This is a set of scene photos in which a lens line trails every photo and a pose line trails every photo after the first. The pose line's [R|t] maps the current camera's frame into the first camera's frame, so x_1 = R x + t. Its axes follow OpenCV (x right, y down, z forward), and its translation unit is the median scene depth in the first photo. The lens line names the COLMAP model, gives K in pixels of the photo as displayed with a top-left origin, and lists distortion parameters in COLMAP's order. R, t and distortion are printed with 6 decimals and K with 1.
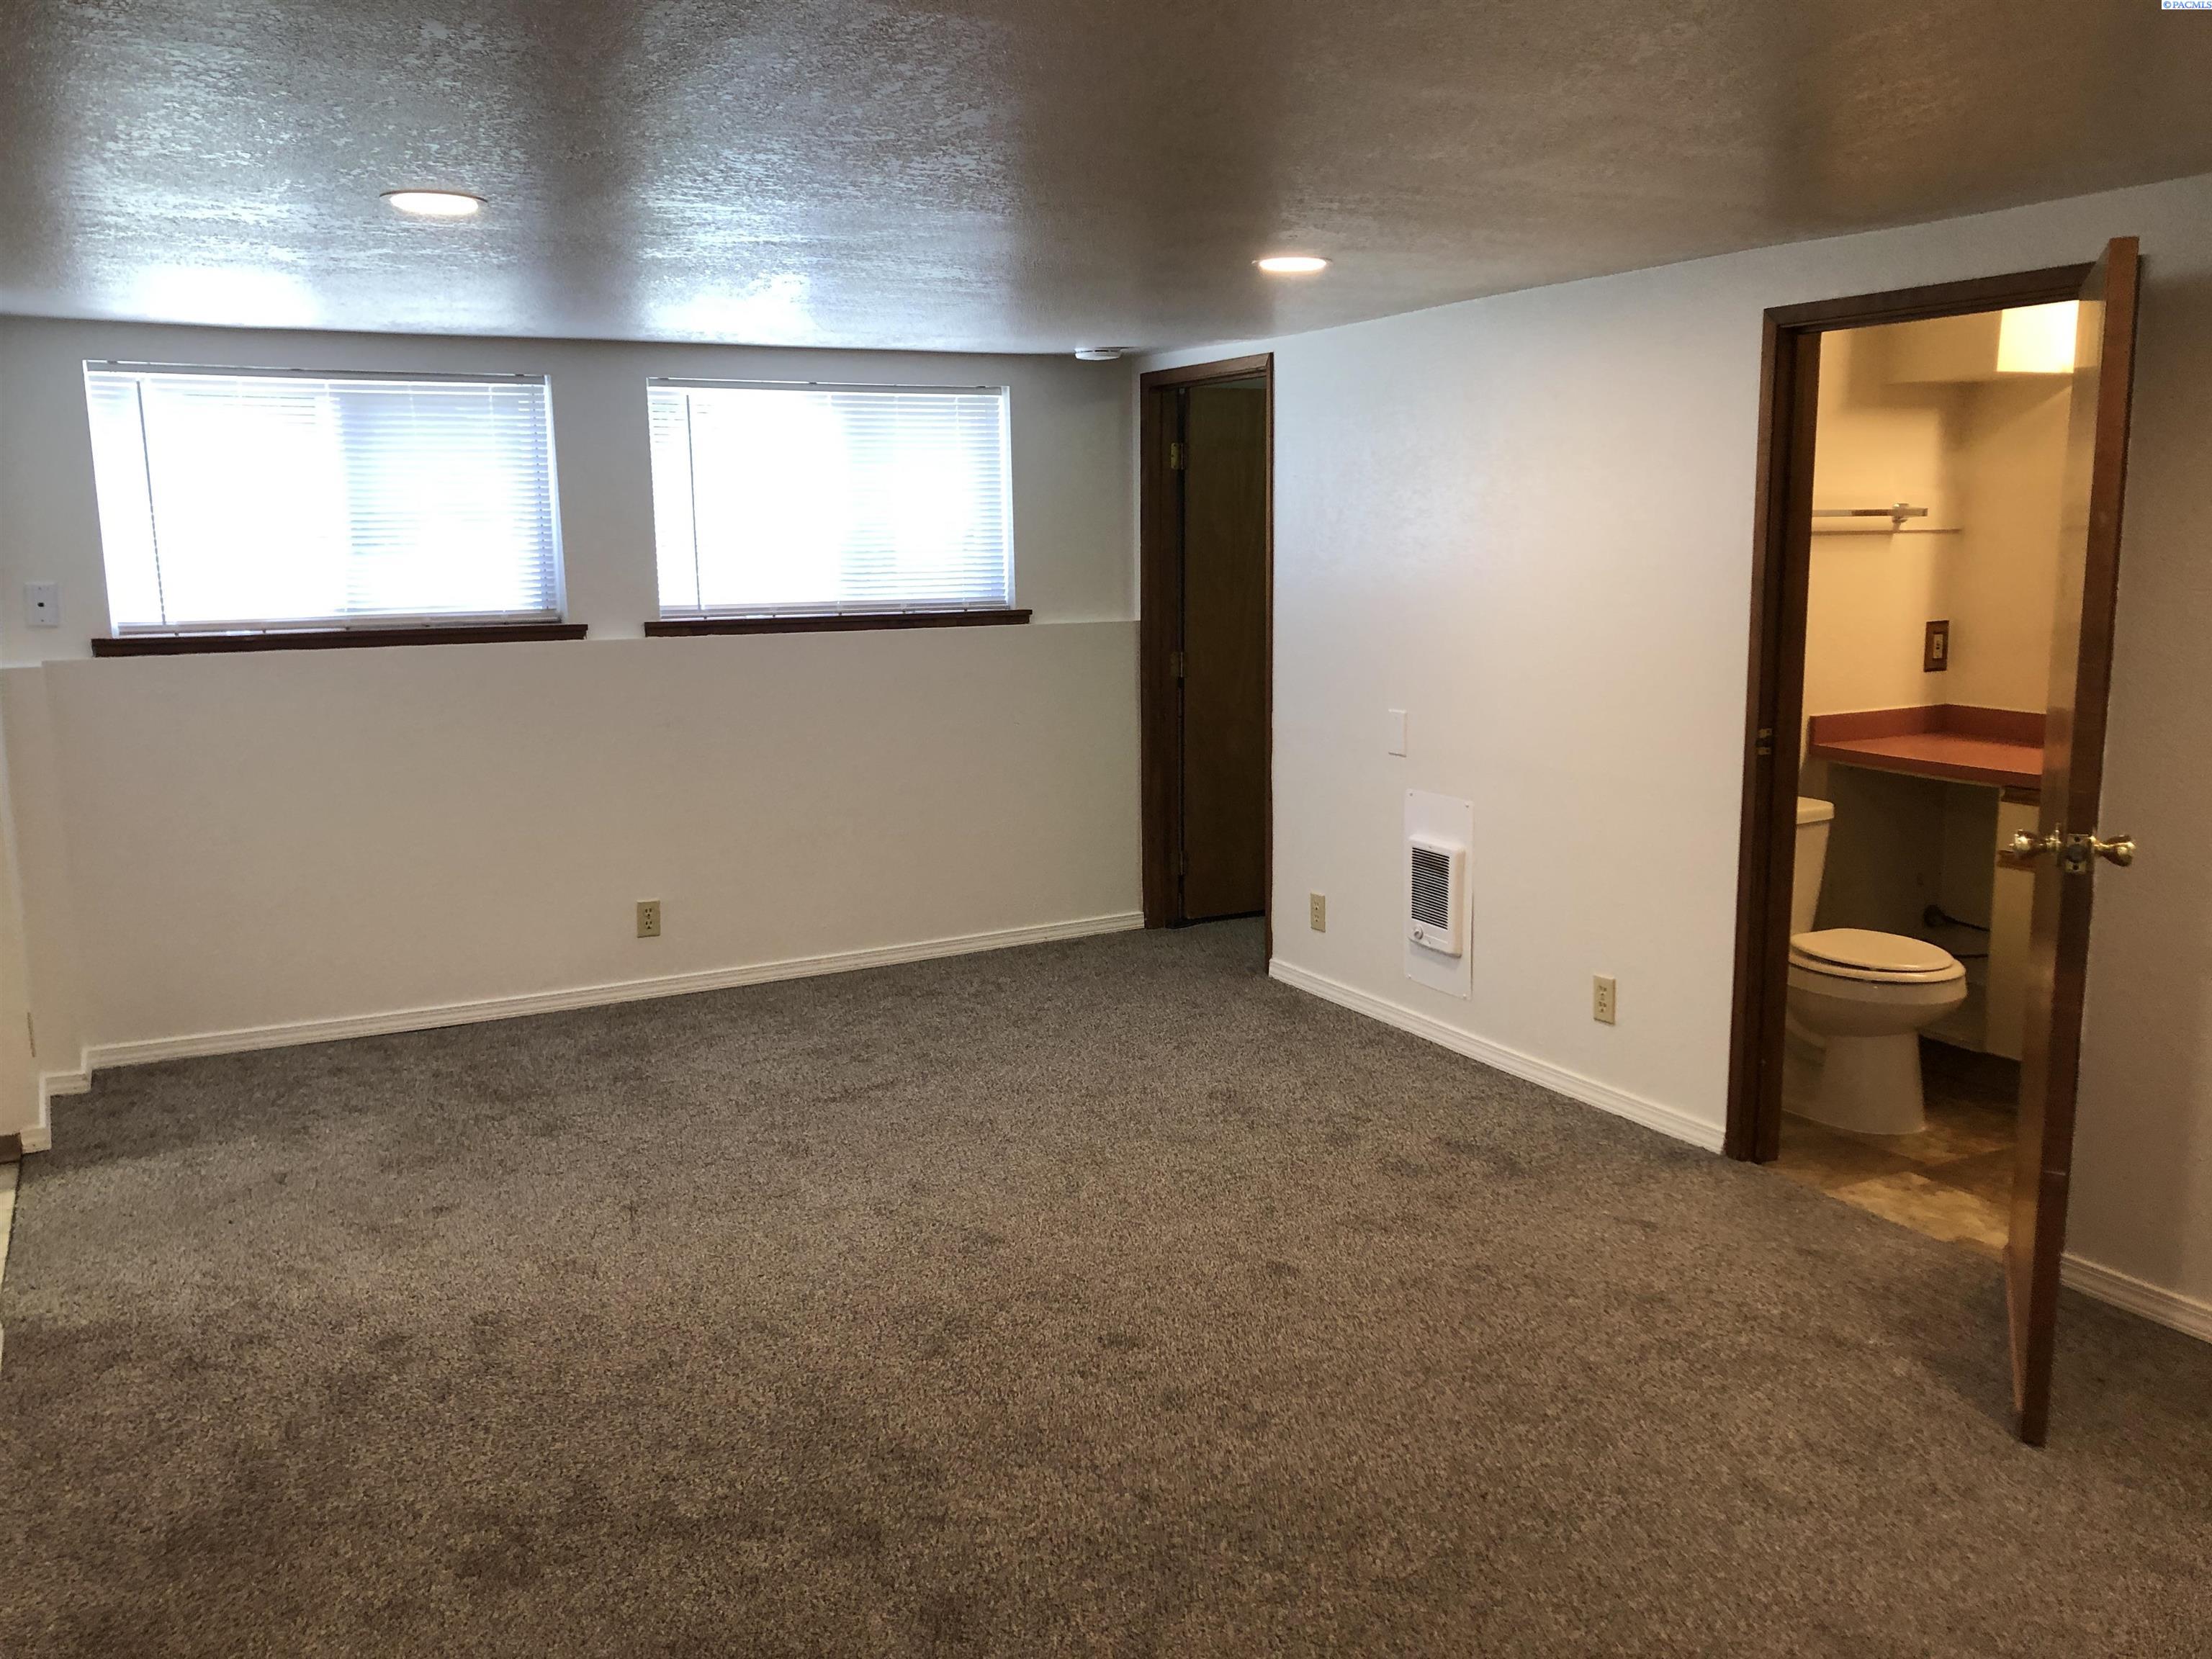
lens RADIAL K [[1852.6, 0, 1106.0], [0, 1852.6, 829.5], [0, 0, 1]] dist [0.075237, 0.002851]
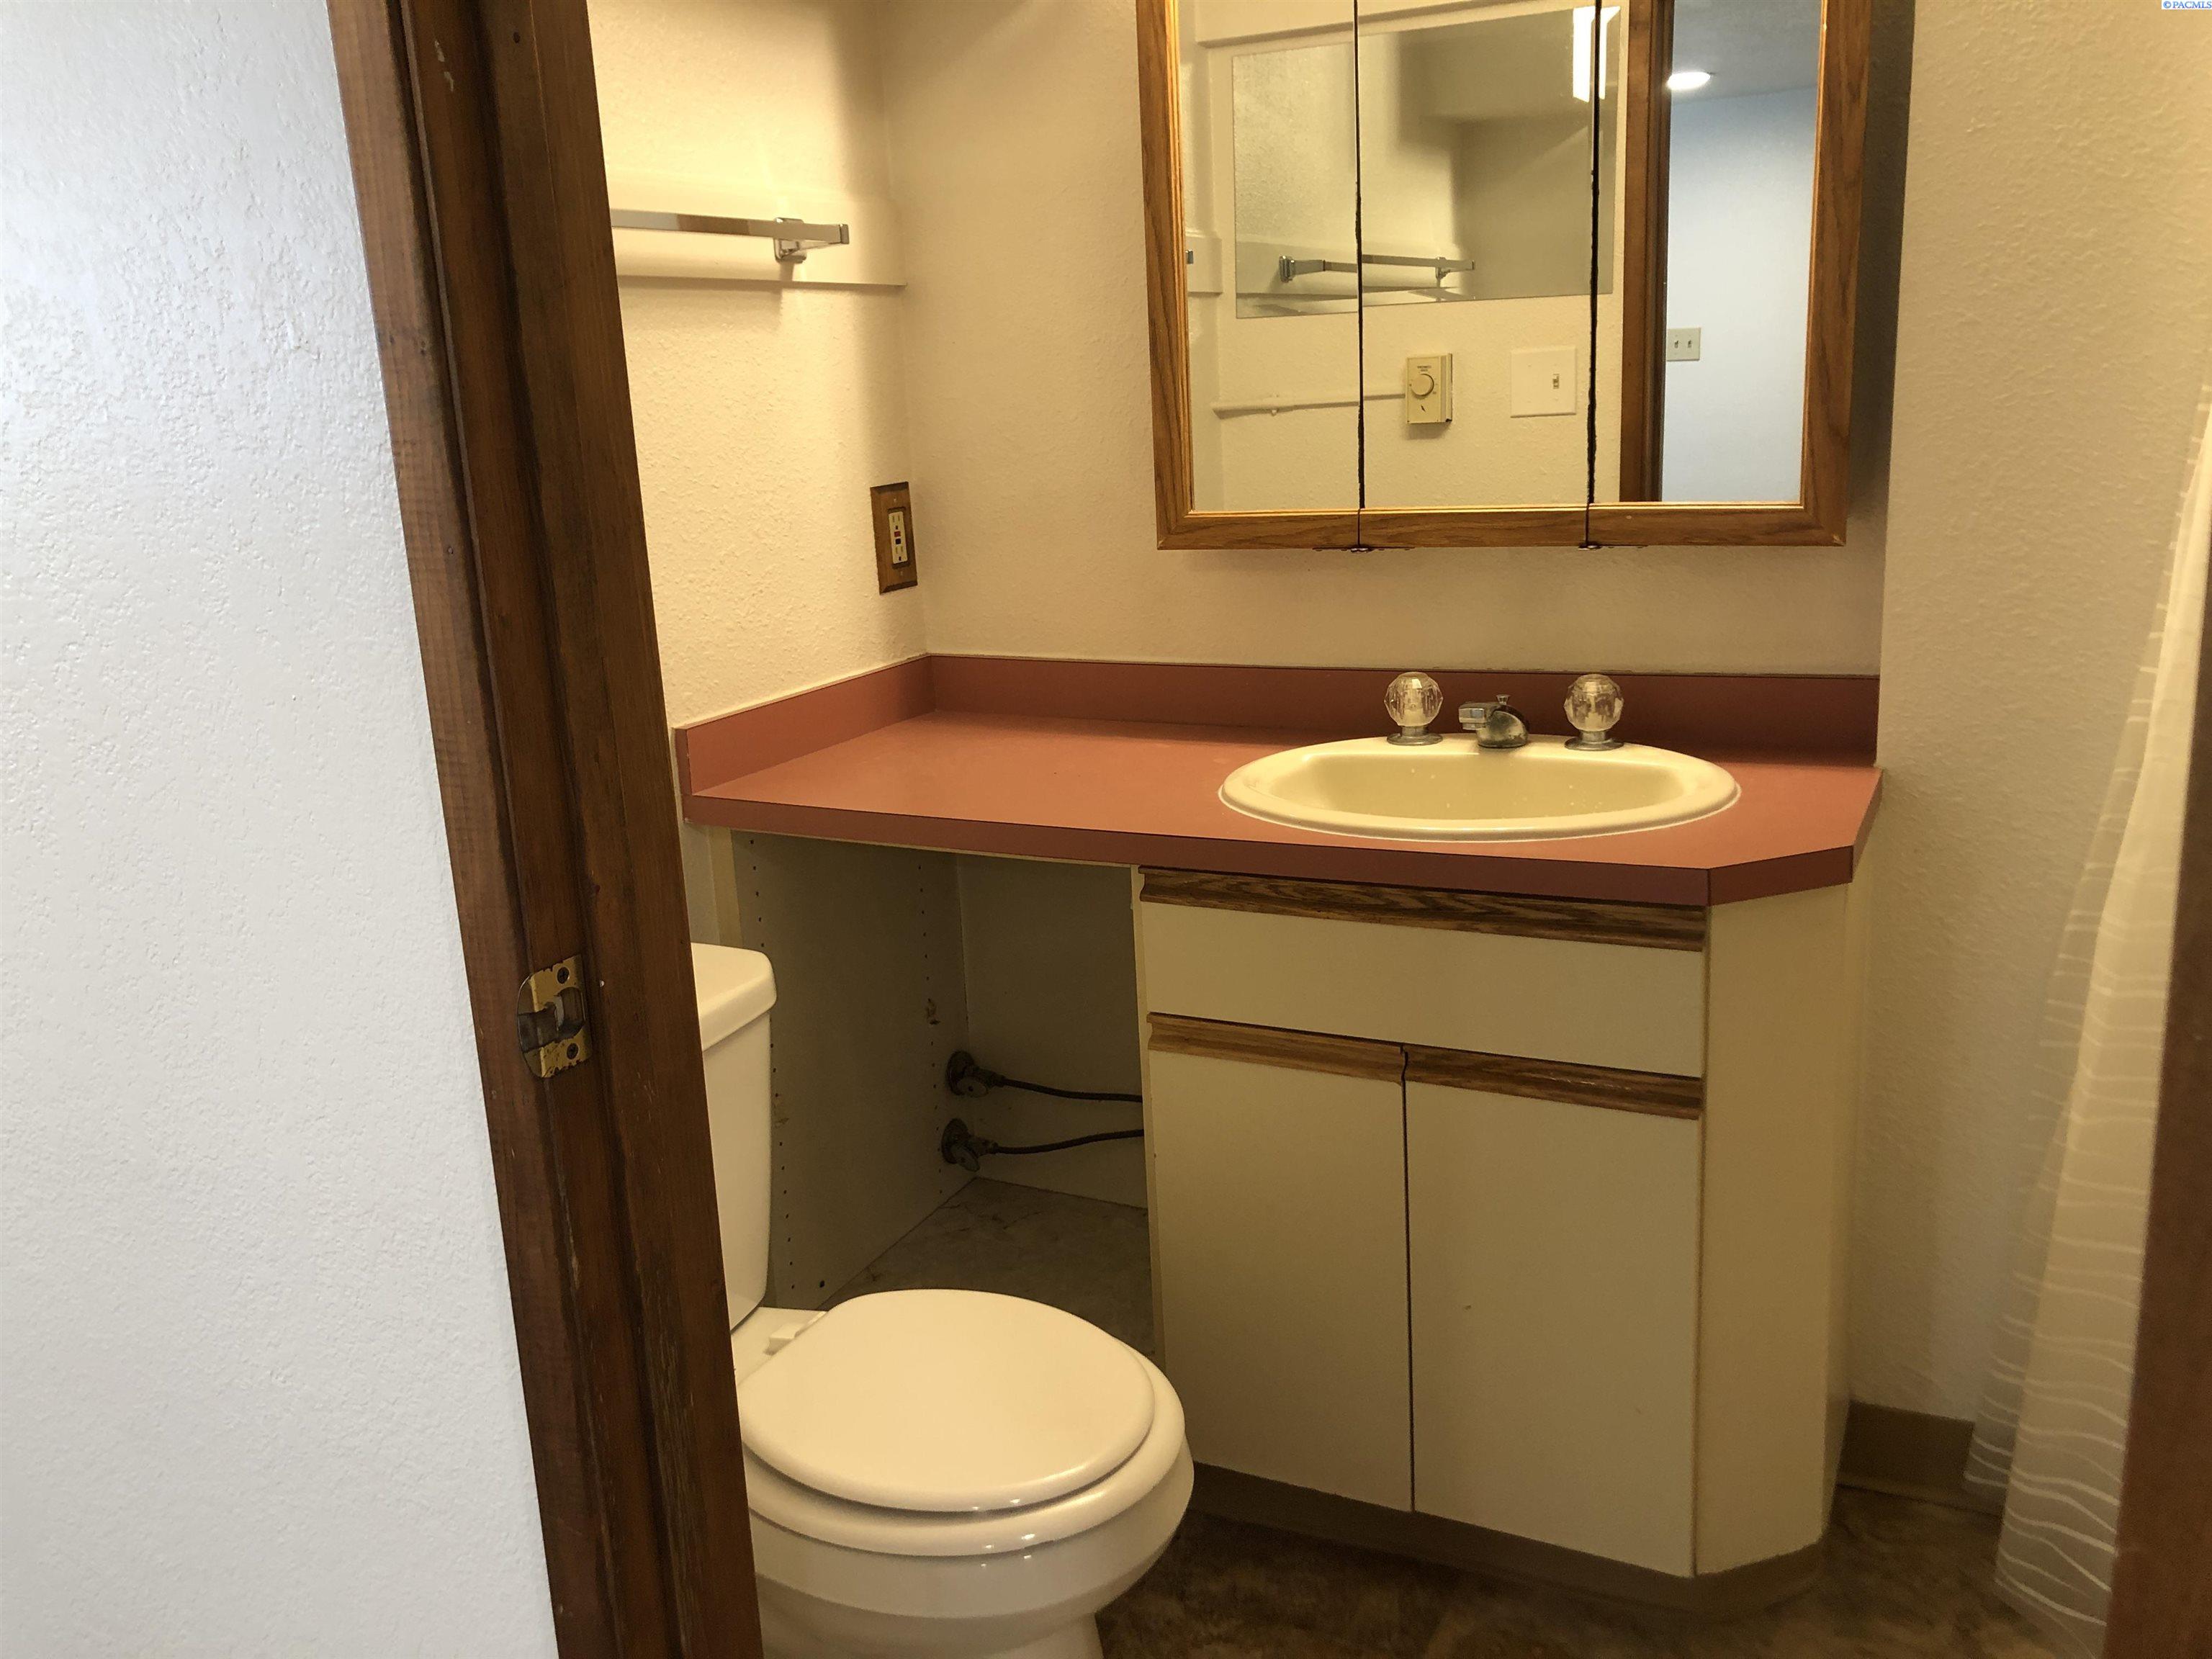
lens RADIAL K [[1852.6, 0, 1106.0], [0, 1852.6, 829.5], [0, 0, 1]] dist [0.075237, 0.002851]
pose [[0.820291, -0.167123, 0.546986, 0.218977], [0.135168, 0.985912, 0.098525, -0.064917], [-0.555746, -0.006884, 0.831324, 0.589777]]
